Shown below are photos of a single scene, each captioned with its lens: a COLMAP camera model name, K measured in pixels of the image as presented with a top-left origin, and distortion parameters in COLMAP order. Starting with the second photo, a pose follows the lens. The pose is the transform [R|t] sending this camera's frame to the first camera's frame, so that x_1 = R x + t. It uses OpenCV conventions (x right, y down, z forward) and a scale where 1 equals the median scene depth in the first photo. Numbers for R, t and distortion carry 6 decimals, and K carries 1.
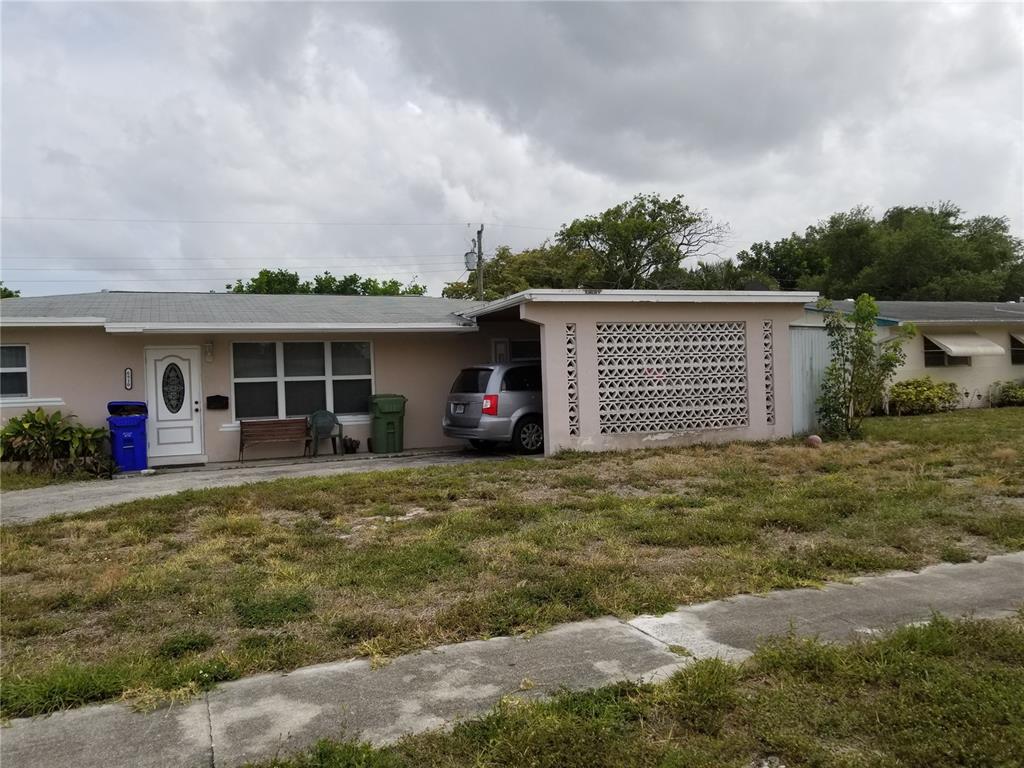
lens RADIAL K [[808.0, 0, 495.8], [0, 808.0, 347.8], [0, 0, 1]] dist [0.057827, -0.077538]
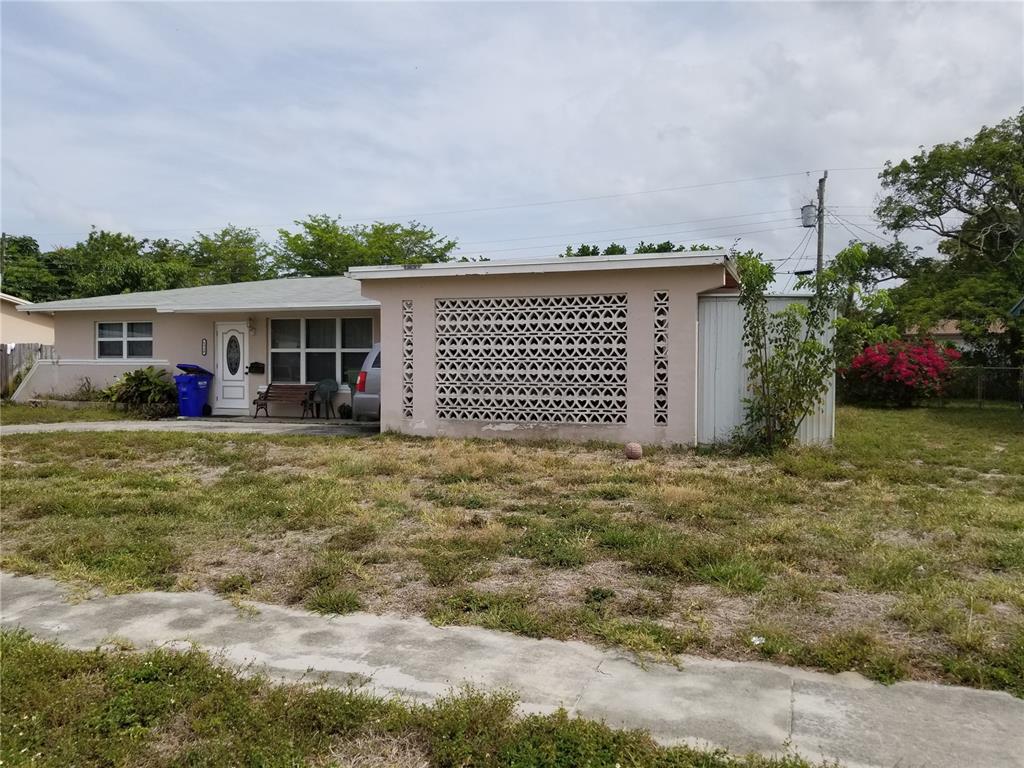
lens RADIAL K [[808.0, 0, 512.3], [0, 808.0, 353.9], [0, 0, 1]] dist [0.057827, -0.077538]
pose [[0.740409, 0.028931, -0.671534, 0.777165], [0.004735, 0.998824, 0.048252, -0.012090], [0.672140, -0.038906, 0.739401, 0.348210]]
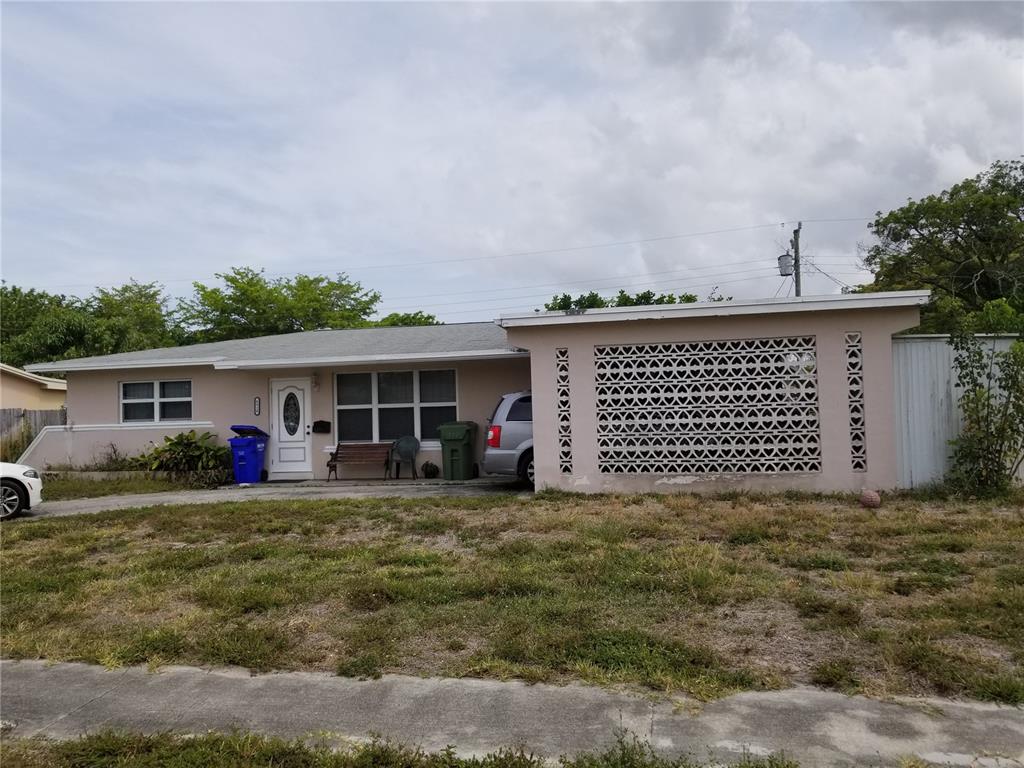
lens RADIAL K [[808.0, 0, 500.3], [0, 808.0, 356.9], [0, 0, 1]] dist [0.057827, -0.077538]
pose [[0.824837, -0.027886, -0.564683, 0.508859], [0.025453, 0.999602, -0.012184, -0.010696], [0.564798, -0.004323, 0.825218, 0.204769]]
